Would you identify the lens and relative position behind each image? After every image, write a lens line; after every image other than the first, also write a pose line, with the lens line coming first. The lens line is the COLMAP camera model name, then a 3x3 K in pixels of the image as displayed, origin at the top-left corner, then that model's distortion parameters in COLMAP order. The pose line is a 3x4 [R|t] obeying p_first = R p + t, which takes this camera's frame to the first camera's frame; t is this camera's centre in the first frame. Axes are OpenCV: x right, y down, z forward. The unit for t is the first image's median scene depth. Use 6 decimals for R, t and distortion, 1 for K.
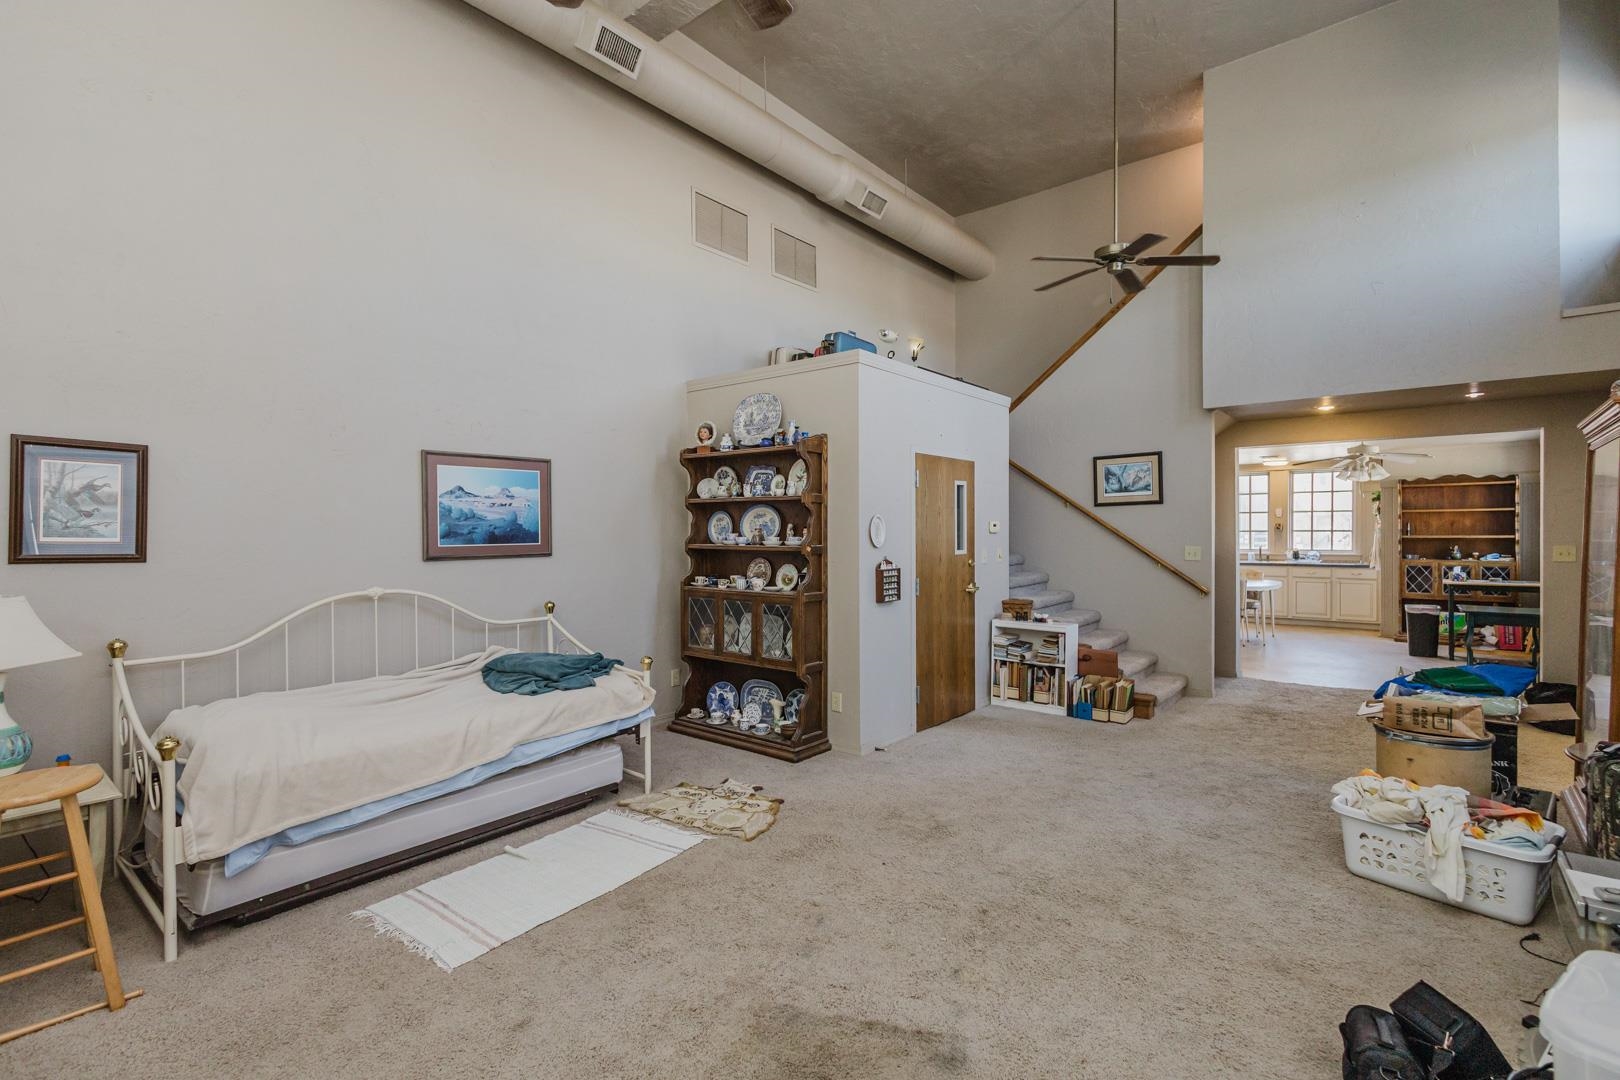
lens RADIAL K [[748.8, 0, 814.7], [0, 748.8, 535.8], [0, 0, 1]] dist [0.002383, 0.000138]
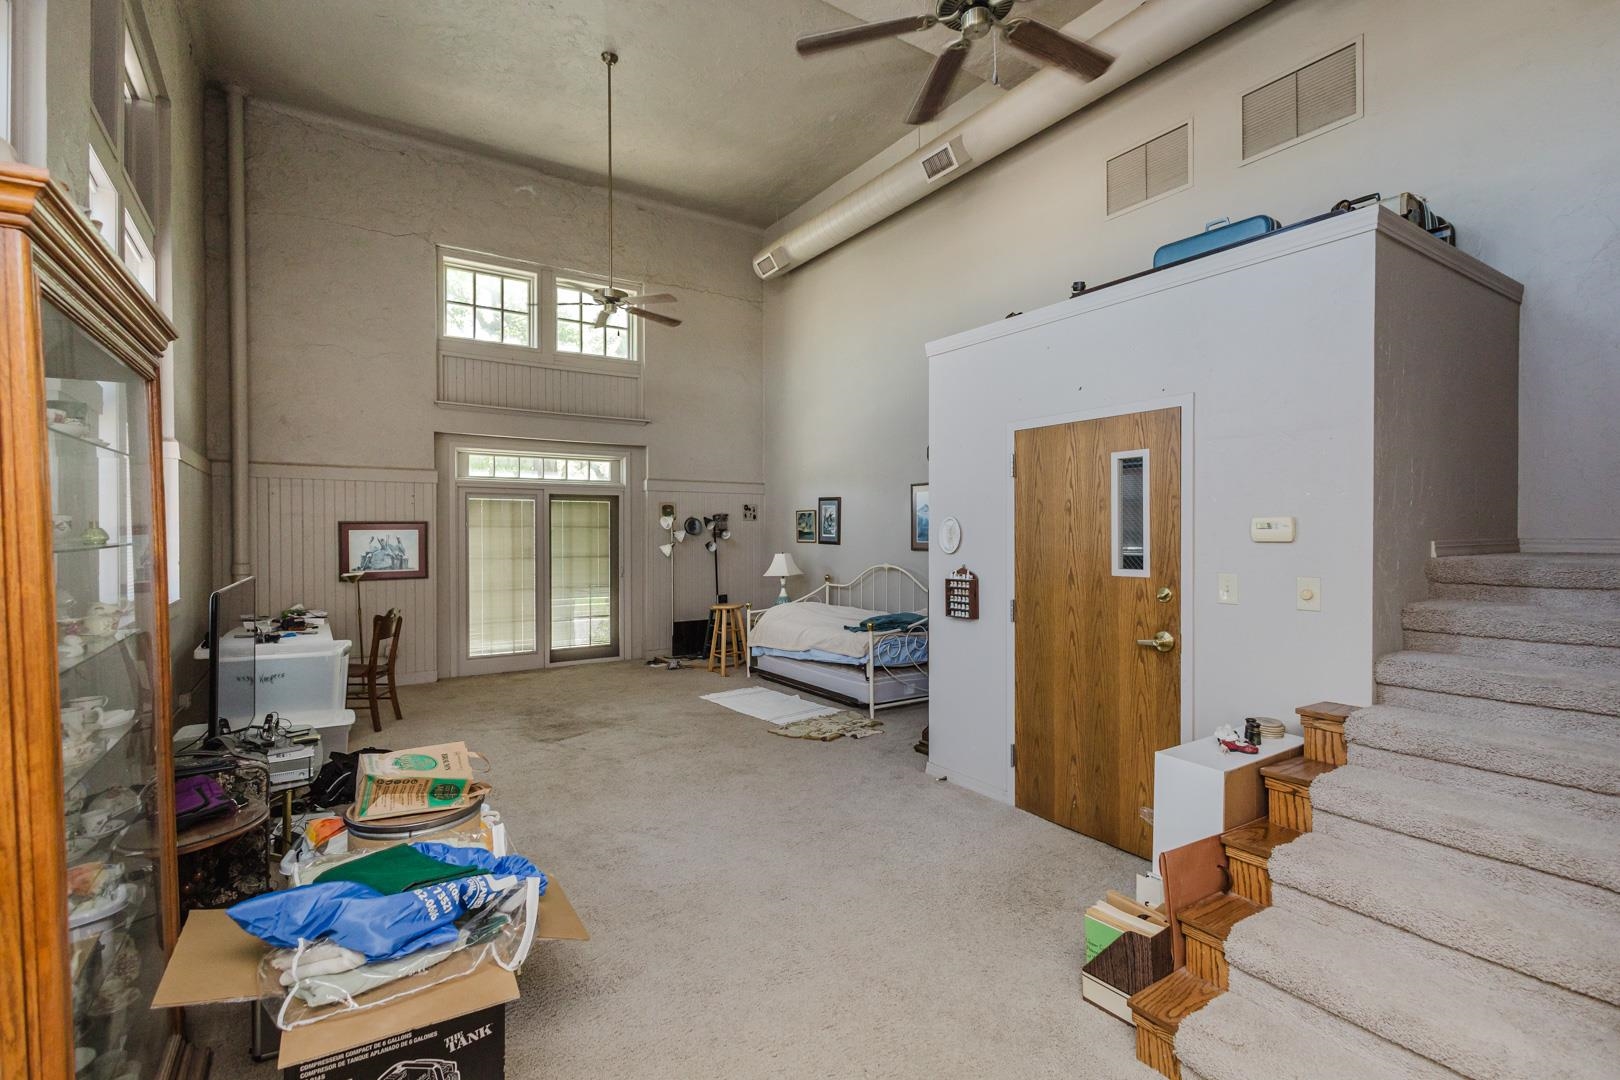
lens RADIAL K [[748.8, 0, 810.7], [0, 748.8, 539.0], [0, 0, 1]] dist [0.002383, 0.000138]
pose [[-0.307592, 0.013698, -0.951420, 1.331351], [-0.004946, 0.999860, 0.015994, -0.020140], [0.951506, 0.009625, -0.307481, 1.518638]]
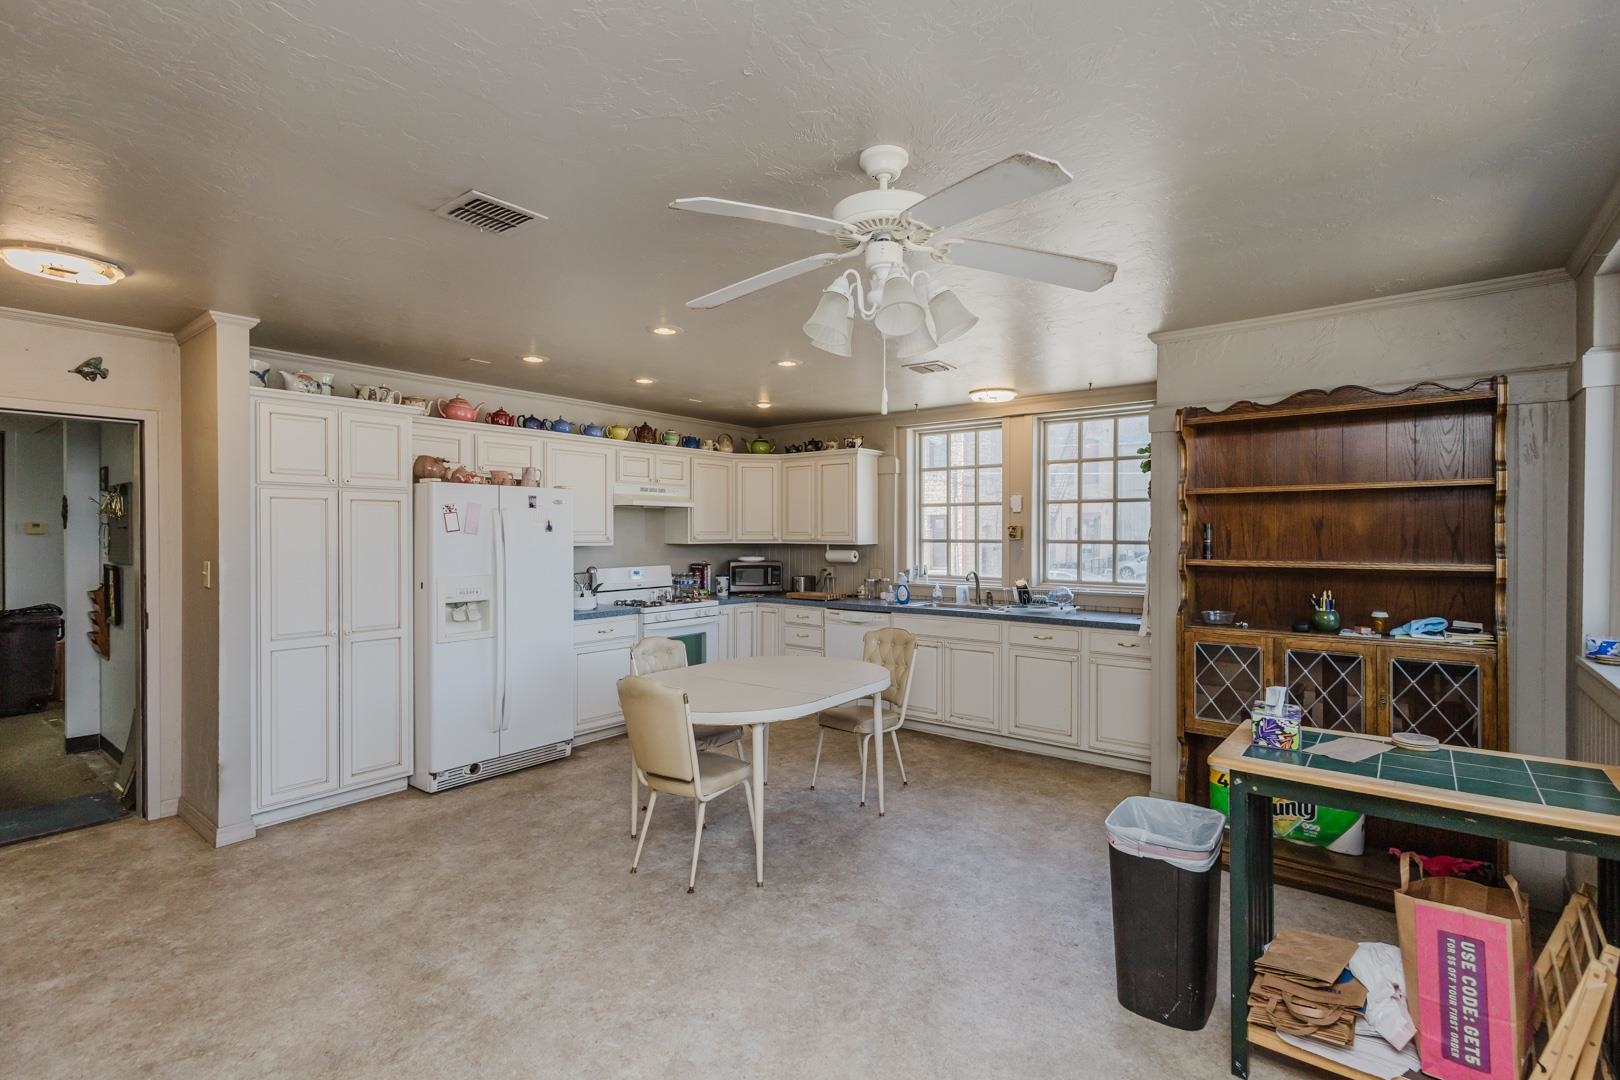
lens RADIAL K [[748.8, 0, 806.3], [0, 748.8, 534.9], [0, 0, 1]] dist [0.002383, 0.000138]
pose [[0.999789, 0.003920, -0.020145, 0.601311], [-0.004039, 0.999975, -0.005853, -0.009025], [0.020122, 0.005933, 0.999780, 0.627603]]
